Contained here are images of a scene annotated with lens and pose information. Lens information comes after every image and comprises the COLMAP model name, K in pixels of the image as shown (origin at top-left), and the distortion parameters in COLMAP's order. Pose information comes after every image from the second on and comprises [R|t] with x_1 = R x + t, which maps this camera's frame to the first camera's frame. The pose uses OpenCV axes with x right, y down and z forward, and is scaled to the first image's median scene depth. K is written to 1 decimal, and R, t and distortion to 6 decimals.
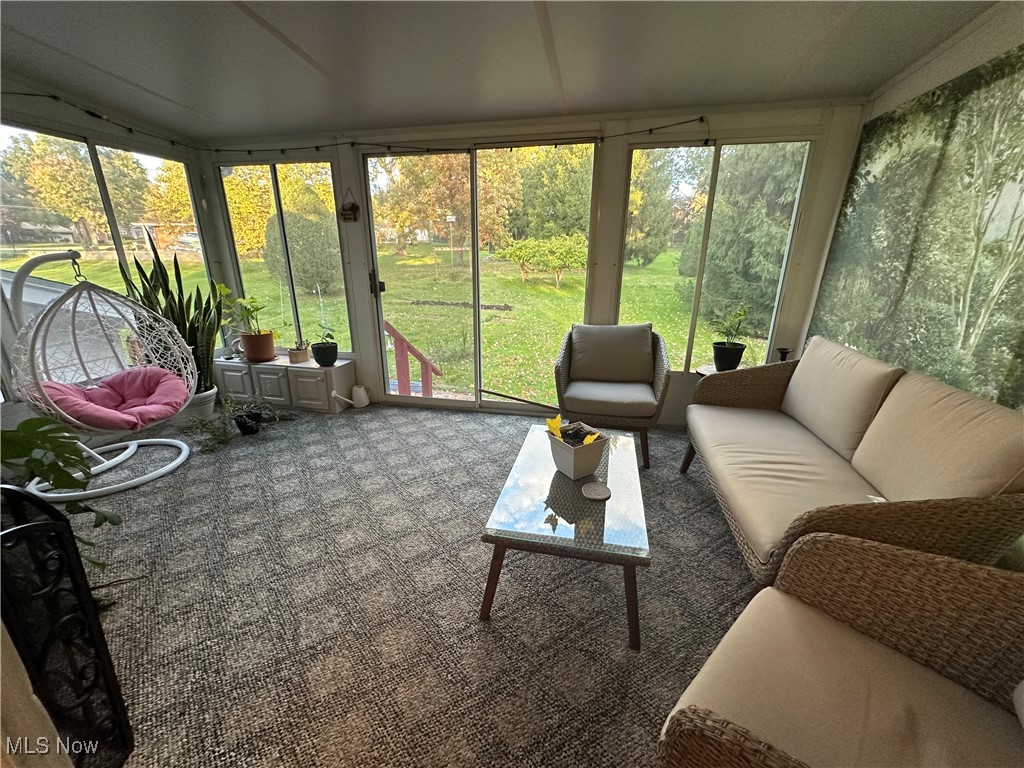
lens RADIAL K [[407.9, 0, 512.1], [0, 407.9, 383.2], [0, 0, 1]] dist [-0.005230, 0.000942]
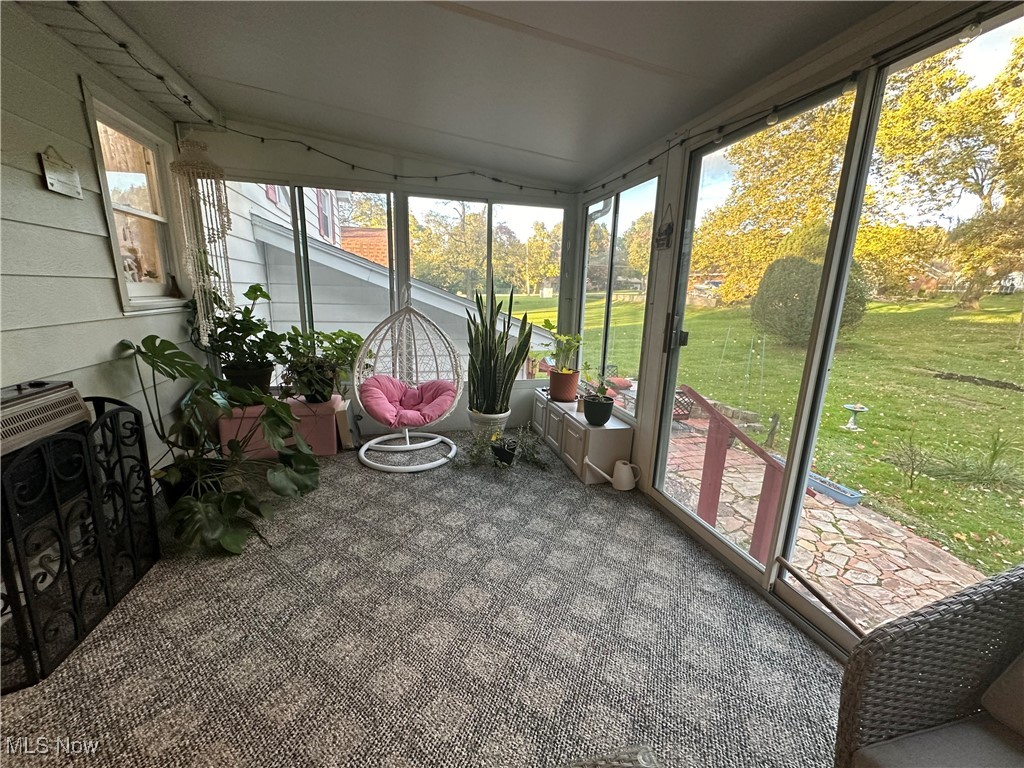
lens RADIAL K [[407.9, 0, 513.8], [0, 407.9, 383.2], [0, 0, 1]] dist [-0.005230, 0.000942]
pose [[0.452056, 0.201020, -0.869043, 0.179474], [-0.294861, 0.953181, 0.067102, -0.138712], [0.841845, 0.225912, 0.490164, 0.481851]]
